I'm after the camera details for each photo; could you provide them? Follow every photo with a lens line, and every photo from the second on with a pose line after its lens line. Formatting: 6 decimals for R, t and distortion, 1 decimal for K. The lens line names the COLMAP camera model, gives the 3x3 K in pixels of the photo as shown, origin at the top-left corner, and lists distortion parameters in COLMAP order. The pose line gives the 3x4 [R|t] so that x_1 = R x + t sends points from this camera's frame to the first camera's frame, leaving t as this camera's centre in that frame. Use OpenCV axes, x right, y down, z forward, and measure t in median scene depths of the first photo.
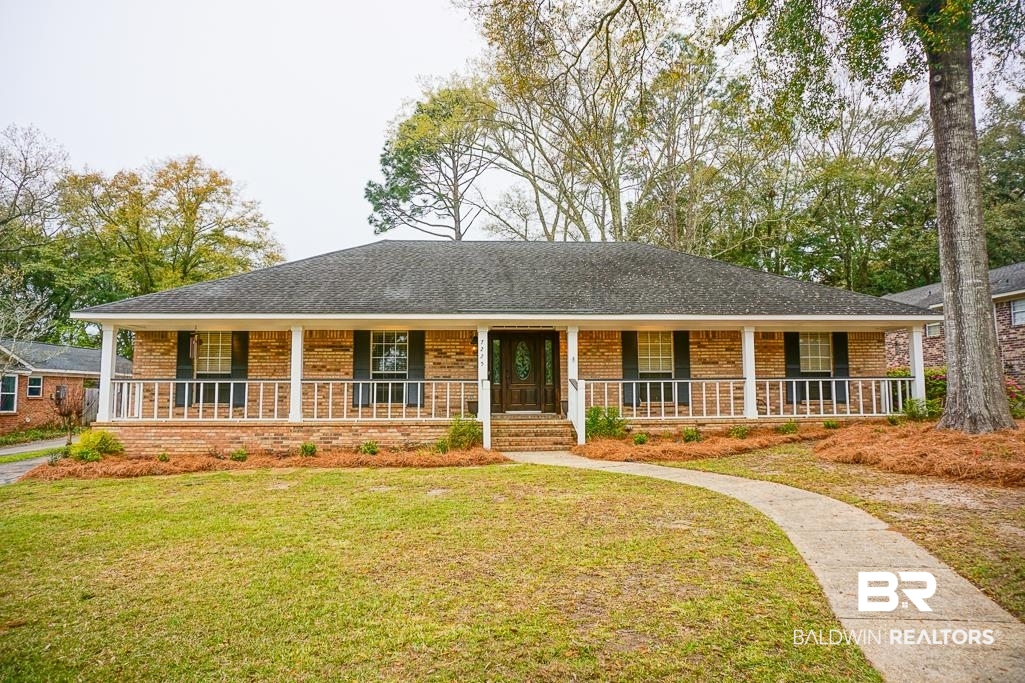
lens RADIAL K [[685.8, 0, 508.7], [0, 685.8, 340.6], [0, 0, 1]] dist [-0.056202, 0.050556]
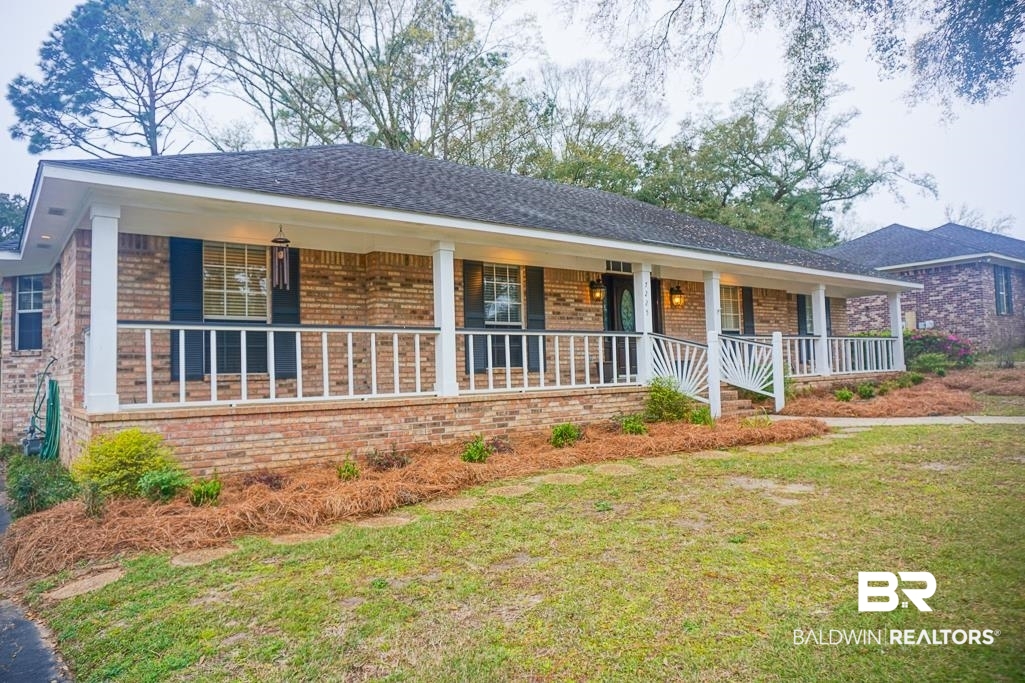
lens RADIAL K [[685.8, 0, 508.7], [0, 685.8, 340.6], [0, 0, 1]] dist [-0.056202, 0.050556]
pose [[0.826647, 0.006740, 0.562680, -0.566993], [-0.021480, 0.999577, 0.019583, 0.050153], [-0.562311, -0.028275, 0.826442, 0.415056]]
